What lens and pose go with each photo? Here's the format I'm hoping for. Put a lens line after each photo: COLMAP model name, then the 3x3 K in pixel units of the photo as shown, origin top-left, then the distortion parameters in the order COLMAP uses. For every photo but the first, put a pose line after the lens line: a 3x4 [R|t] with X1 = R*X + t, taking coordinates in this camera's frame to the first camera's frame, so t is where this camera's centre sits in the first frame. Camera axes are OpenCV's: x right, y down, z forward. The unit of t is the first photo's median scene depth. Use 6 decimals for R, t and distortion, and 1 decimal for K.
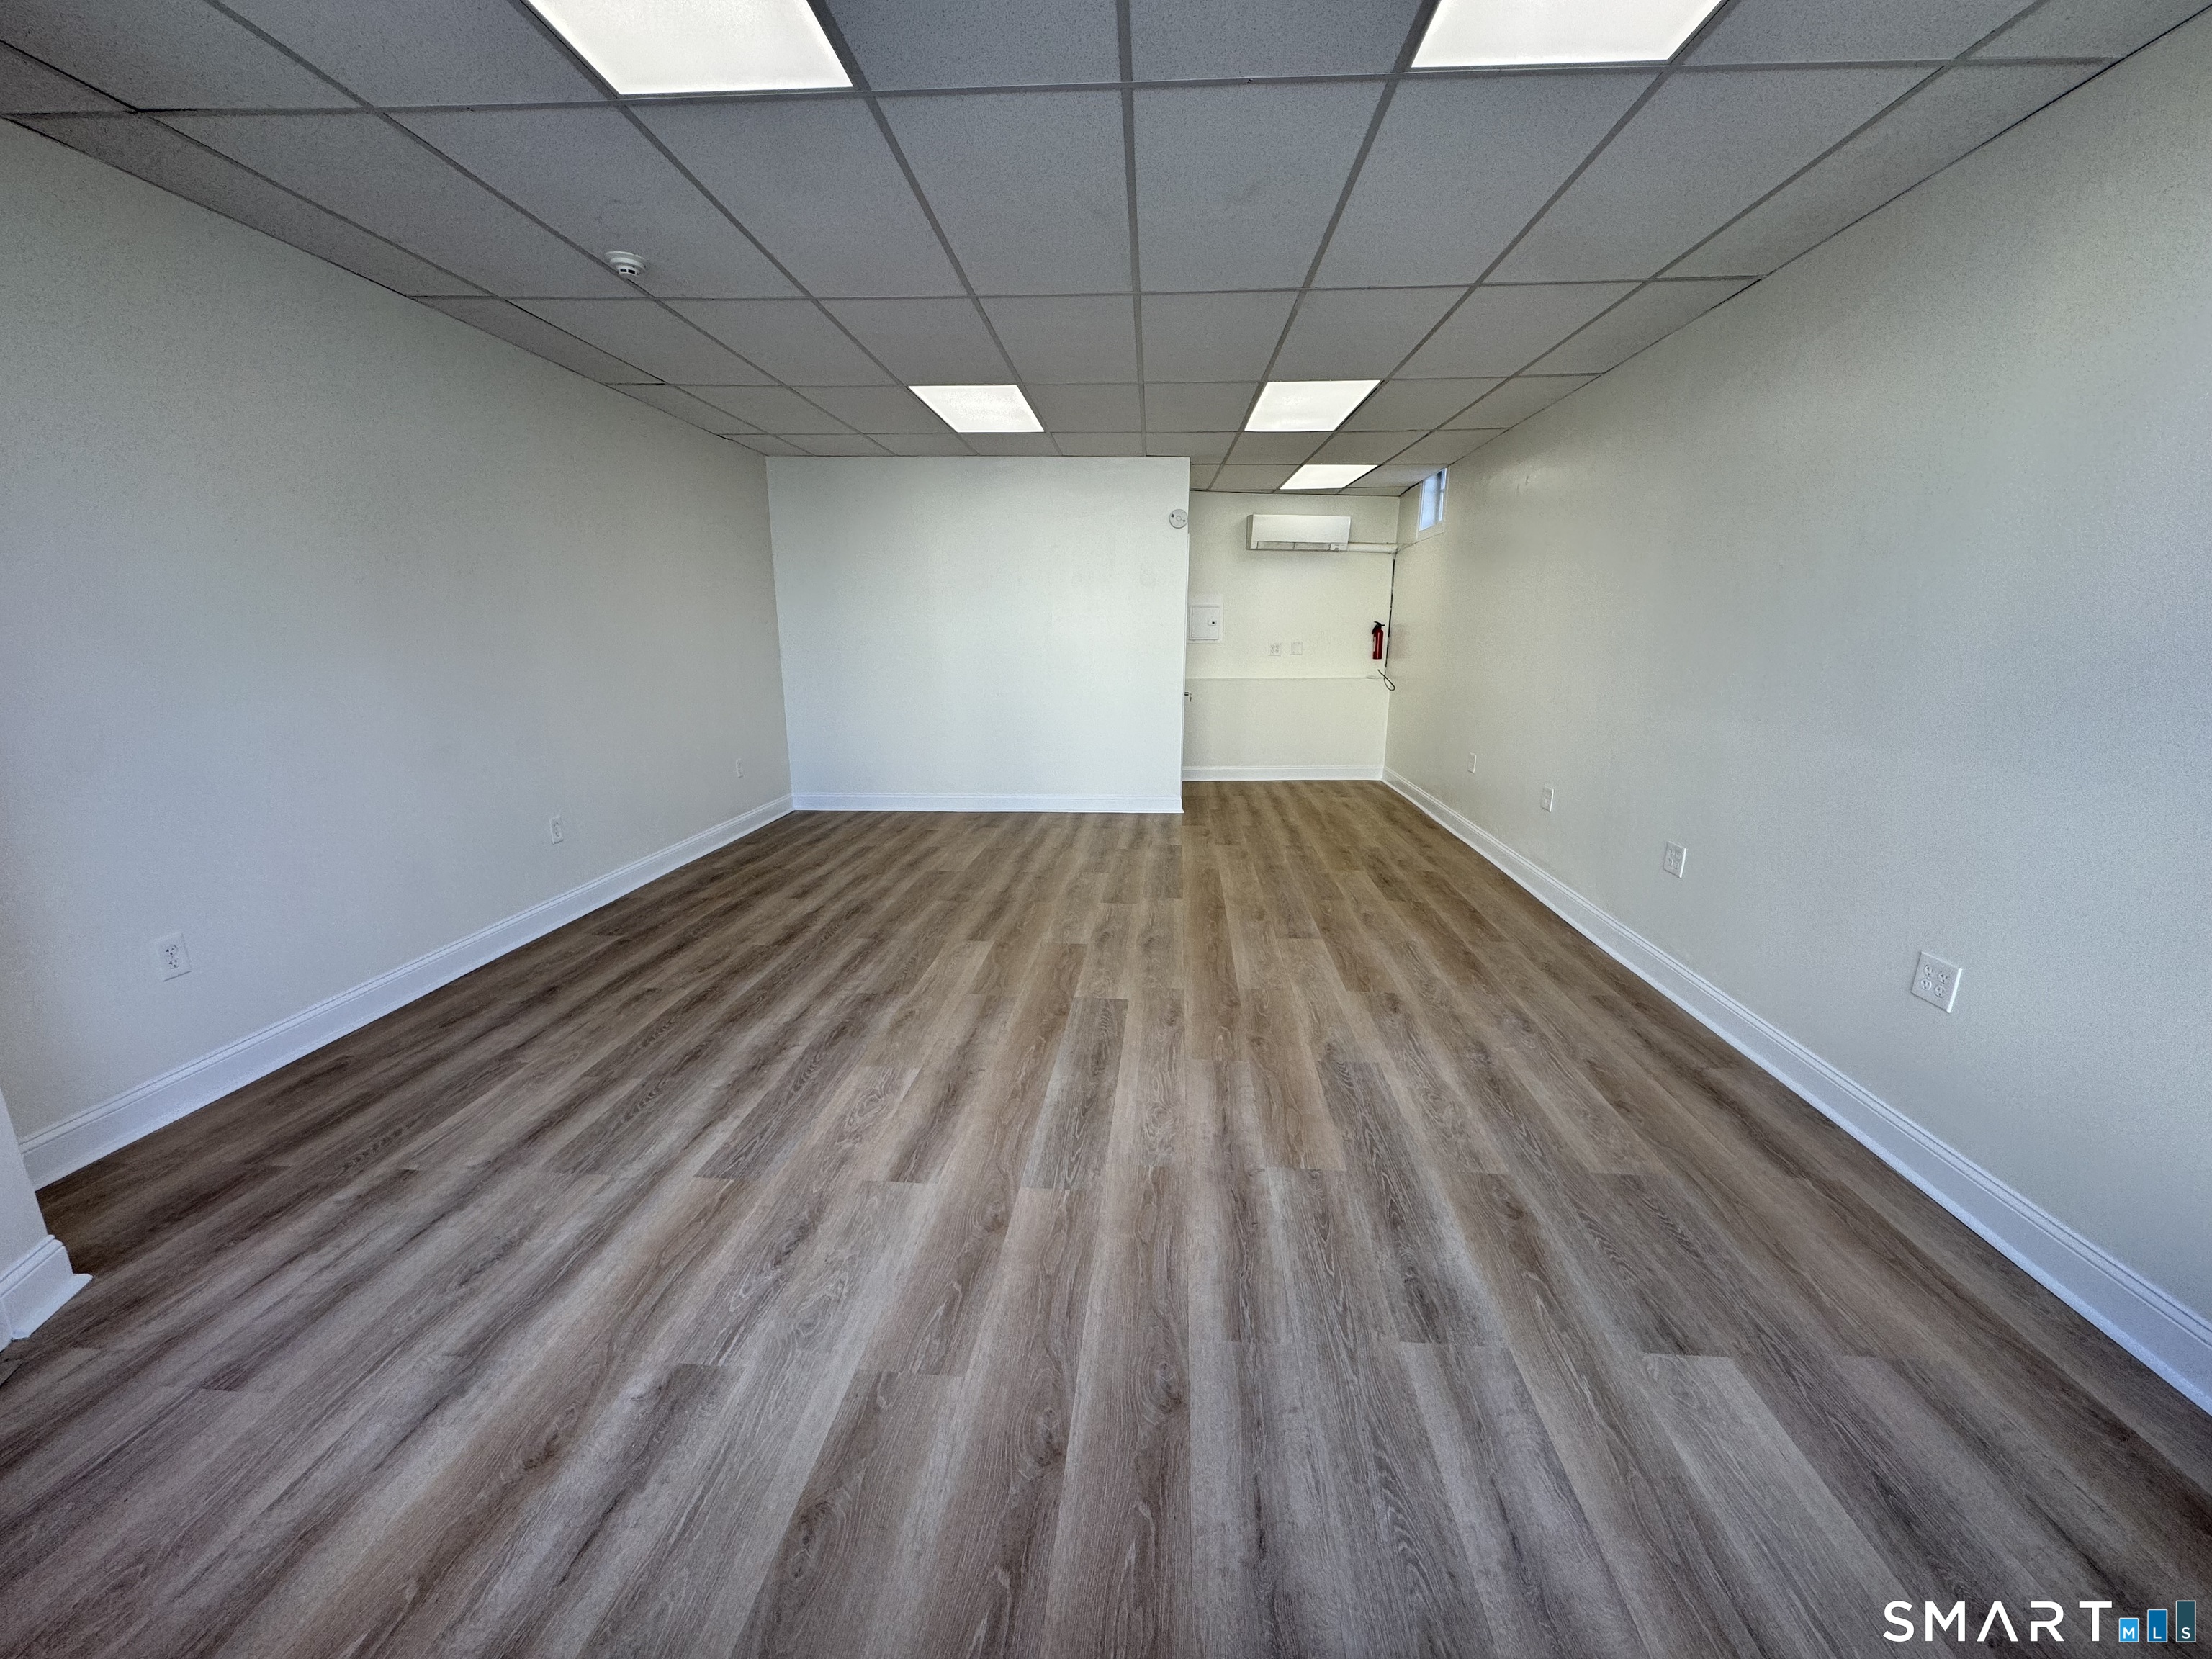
lens RADIAL K [[874.2, 0, 1108.5], [0, 874.2, 829.8], [0, 0, 1]] dist [-0.000432, -0.000231]
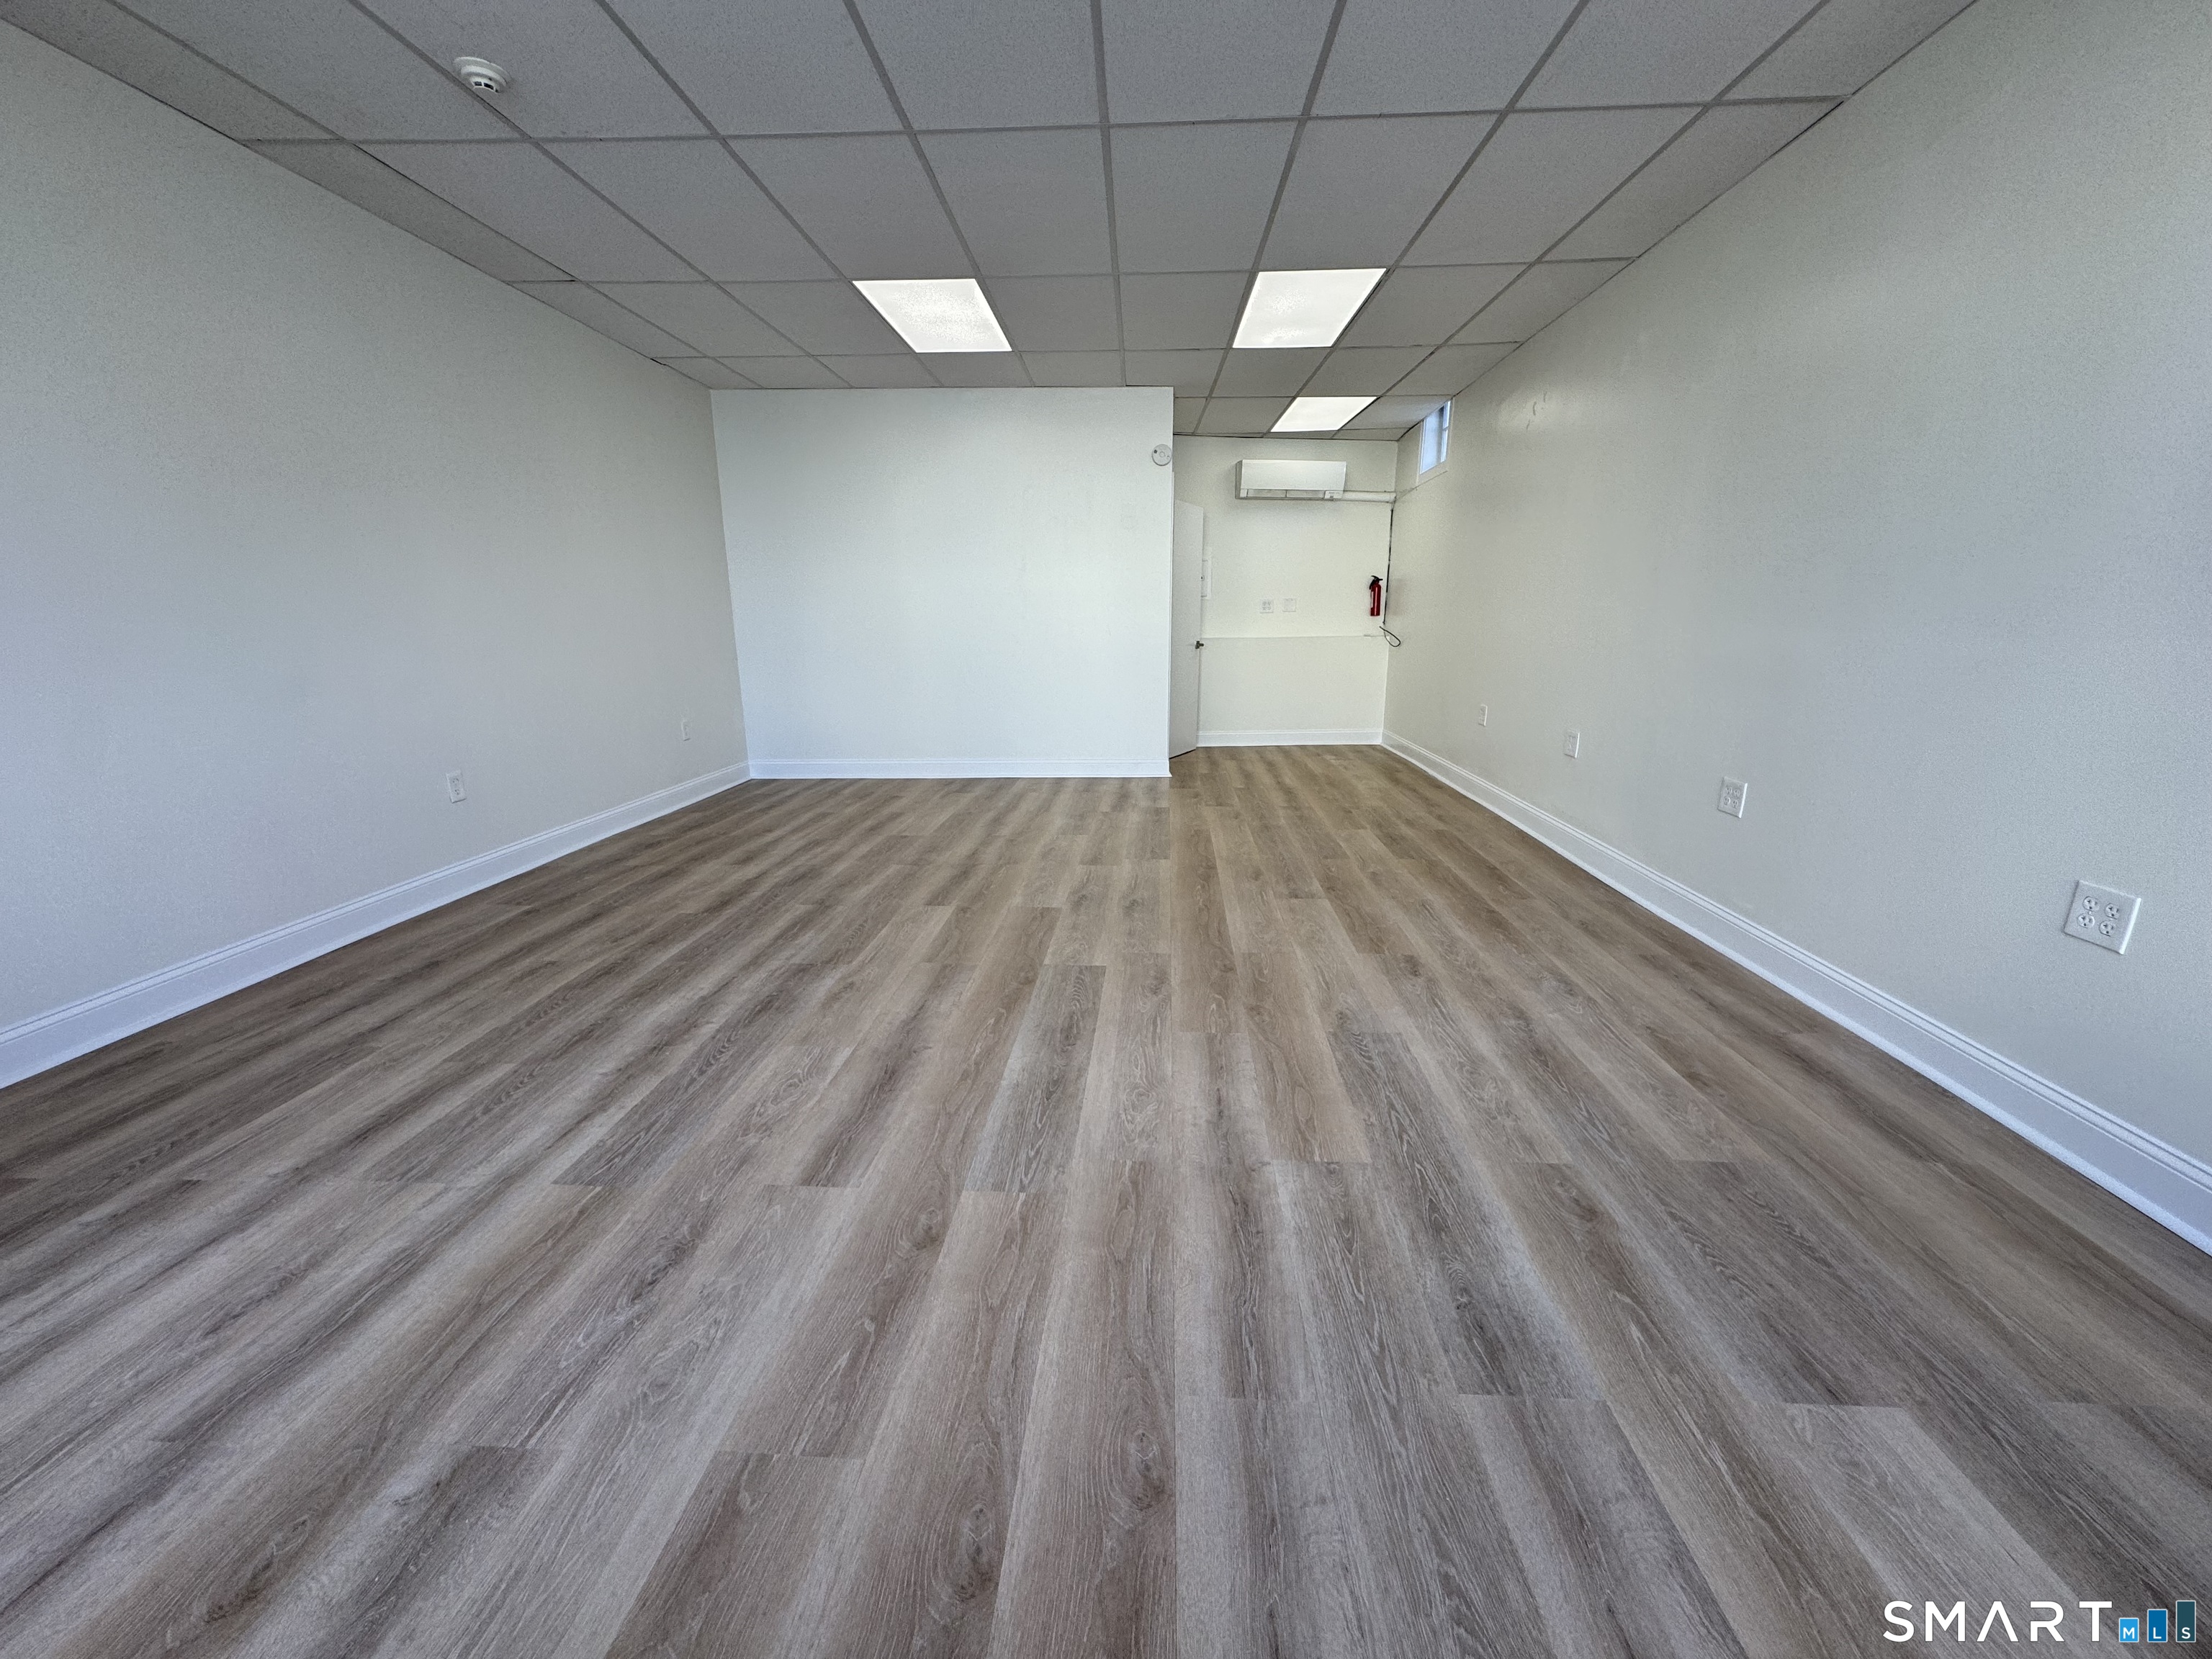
lens RADIAL K [[874.2, 0, 1108.6], [0, 874.2, 830.5], [0, 0, 1]] dist [-0.000432, -0.000231]
pose [[0.999869, -0.012026, 0.010812, 0.021140], [0.011875, 0.999832, 0.013985, 0.058929], [-0.010979, -0.013855, 0.999844, 0.169727]]
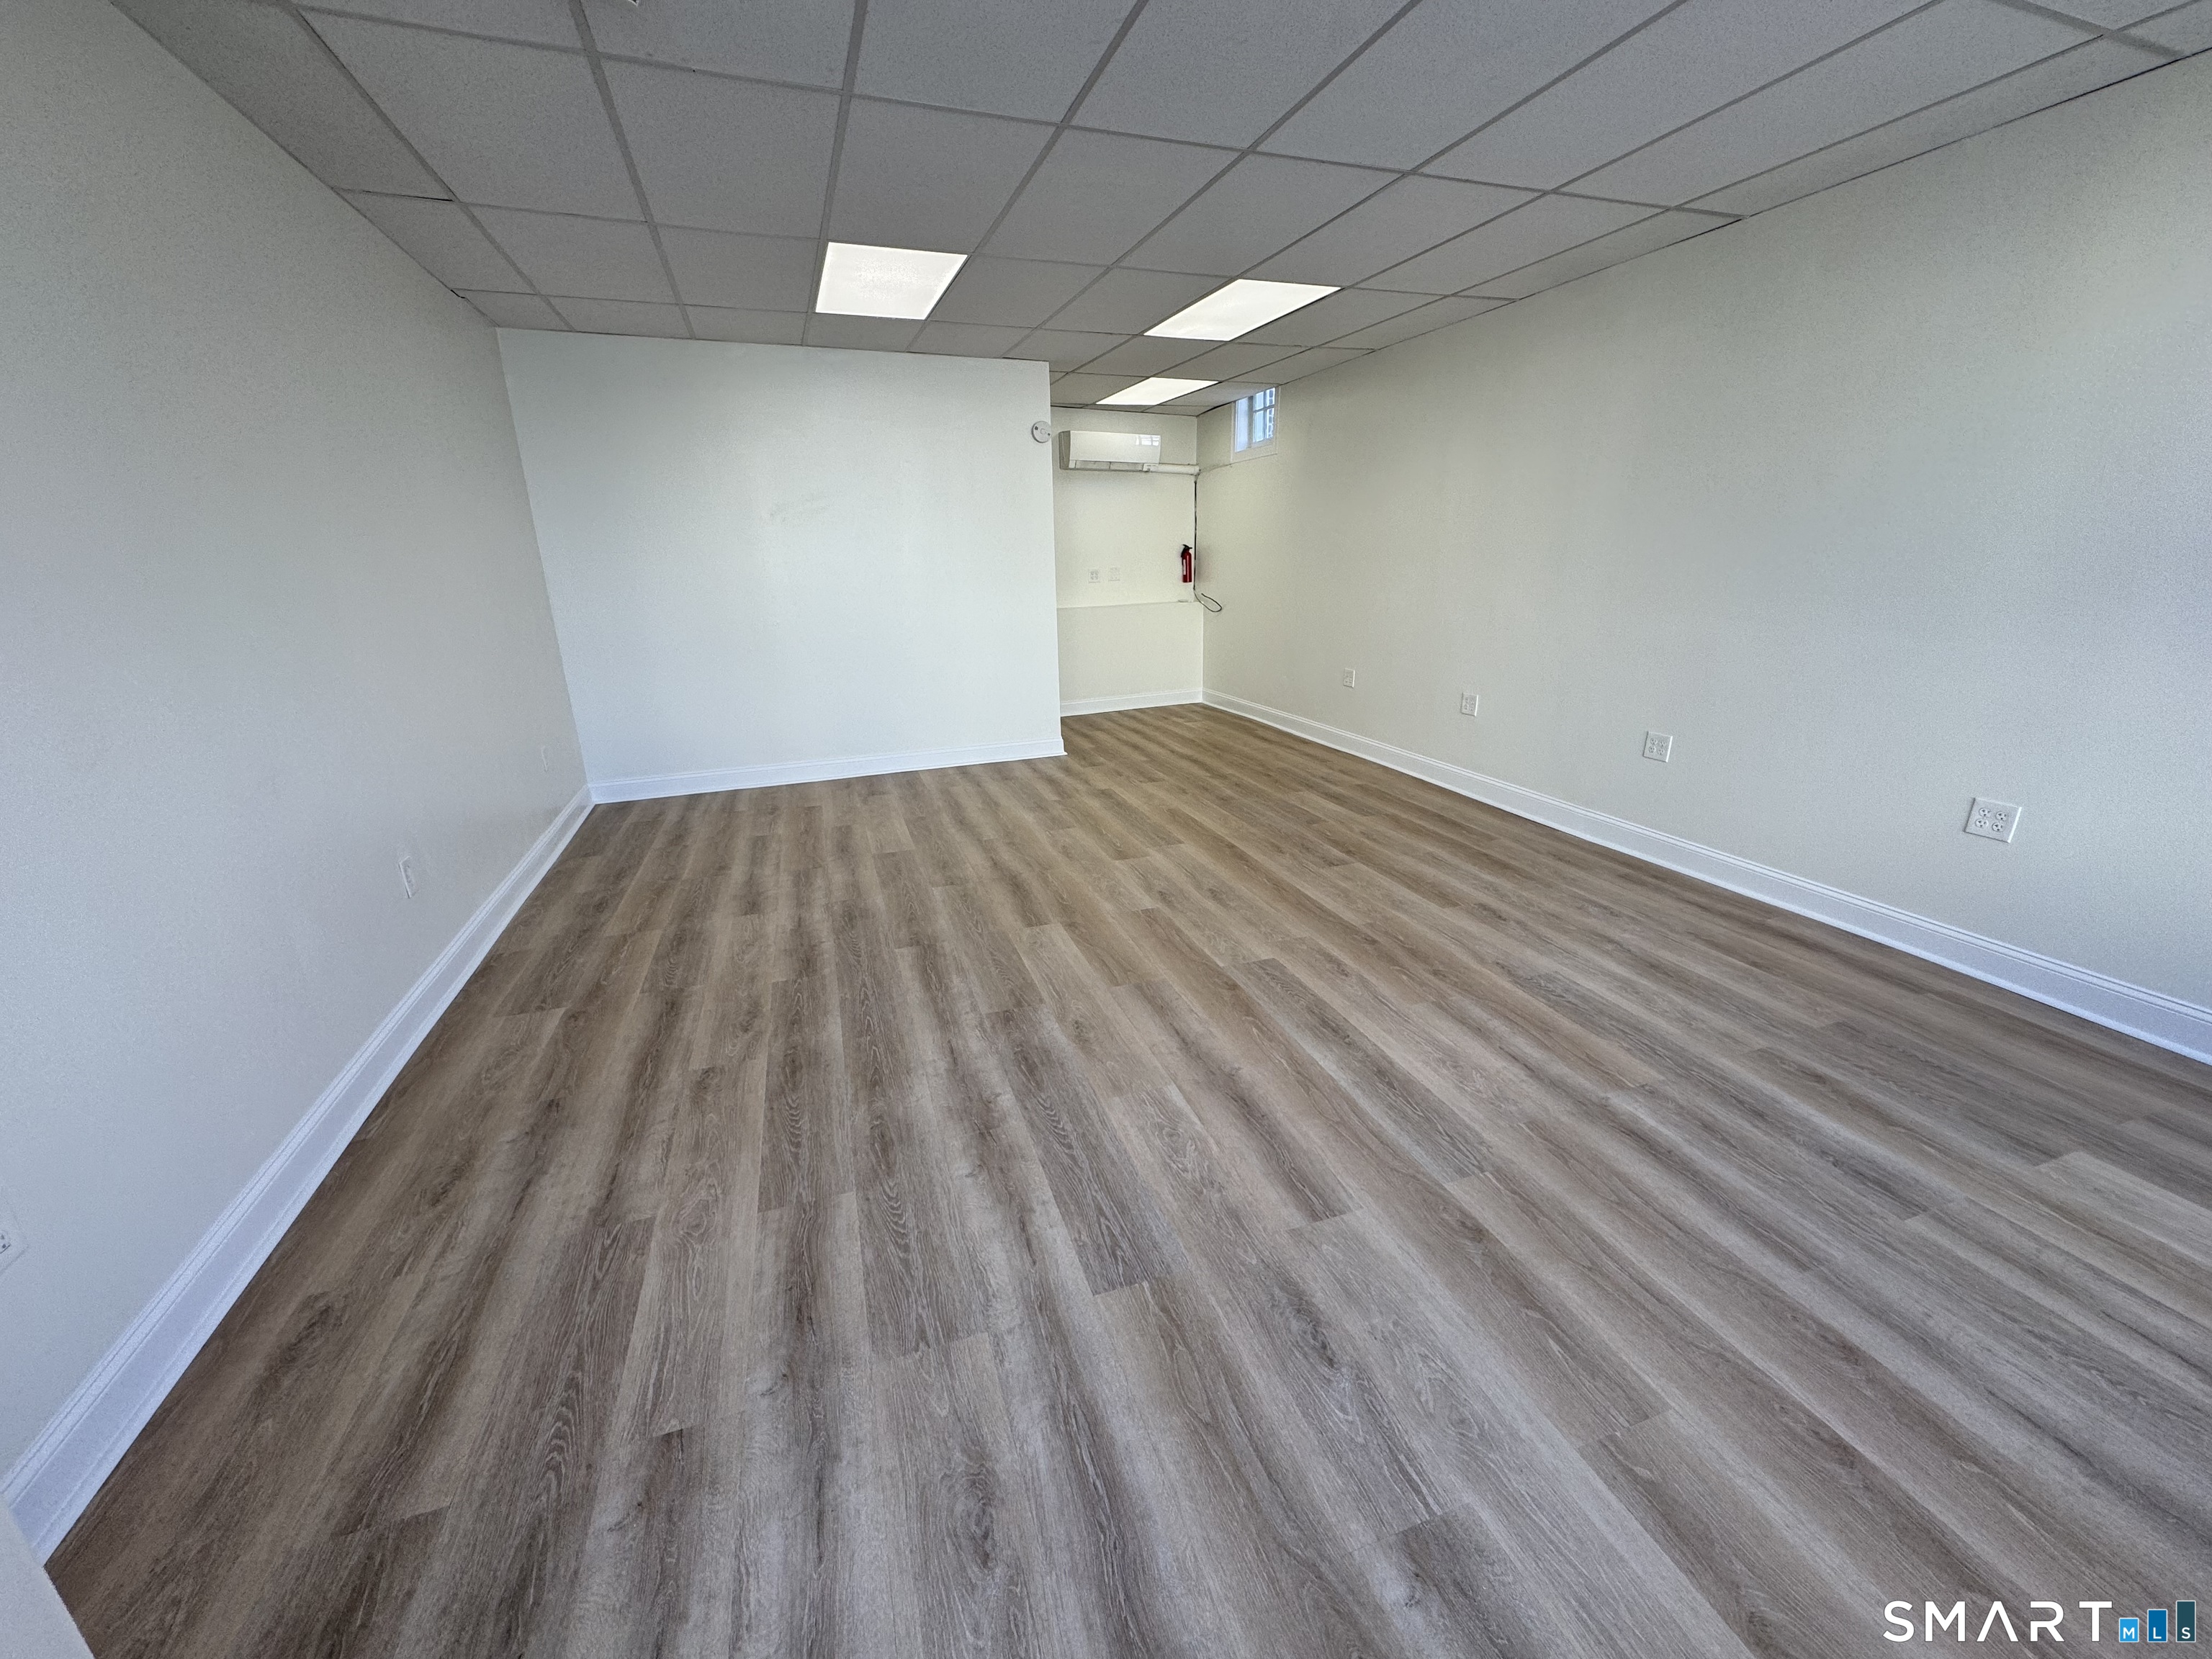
lens RADIAL K [[874.2, 0, 1107.4], [0, 874.2, 830.4], [0, 0, 1]] dist [-0.000432, -0.000231]
pose [[0.919944, -0.139087, 0.366547, -0.564765], [0.110631, 0.989054, 0.097640, -0.062127], [-0.376116, -0.049272, 0.925262, 0.256703]]
